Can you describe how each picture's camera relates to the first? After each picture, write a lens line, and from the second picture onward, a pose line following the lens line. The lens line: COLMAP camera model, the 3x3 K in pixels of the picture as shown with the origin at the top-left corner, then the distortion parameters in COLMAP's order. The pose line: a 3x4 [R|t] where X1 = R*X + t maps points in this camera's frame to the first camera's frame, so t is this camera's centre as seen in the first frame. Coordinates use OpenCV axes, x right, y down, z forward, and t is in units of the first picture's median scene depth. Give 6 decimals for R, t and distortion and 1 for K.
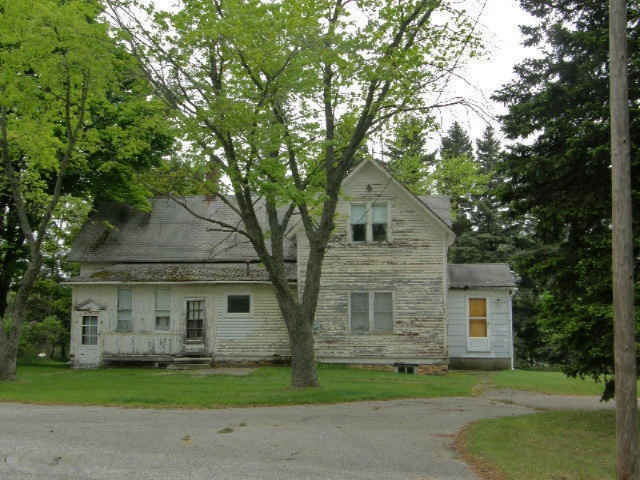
lens RADIAL K [[823.4, 0, 320.0], [0, 823.4, 240.0], [0, 0, 1]] dist [0.011558, 0.021323]
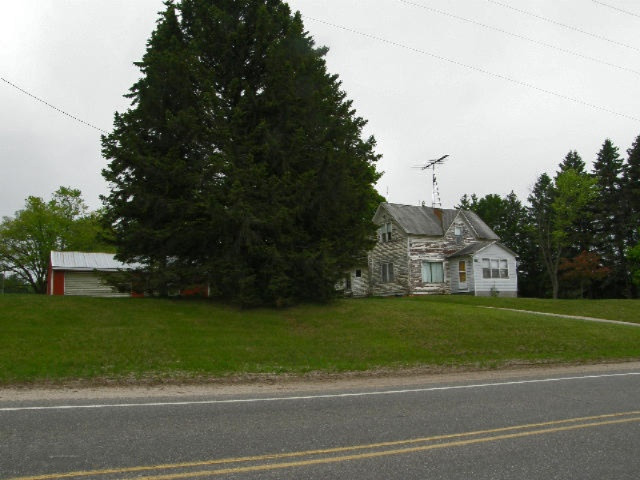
lens RADIAL K [[553.8, 0, 320.0], [0, 553.8, 240.0], [0, 0, 1]] dist [-0.130782, 0.011869]
pose [[0.571234, -0.123348, -0.811466, 1.128810], [0.102827, 0.991609, -0.078345, 0.094401], [0.814320, -0.038688, 0.579125, -0.006704]]
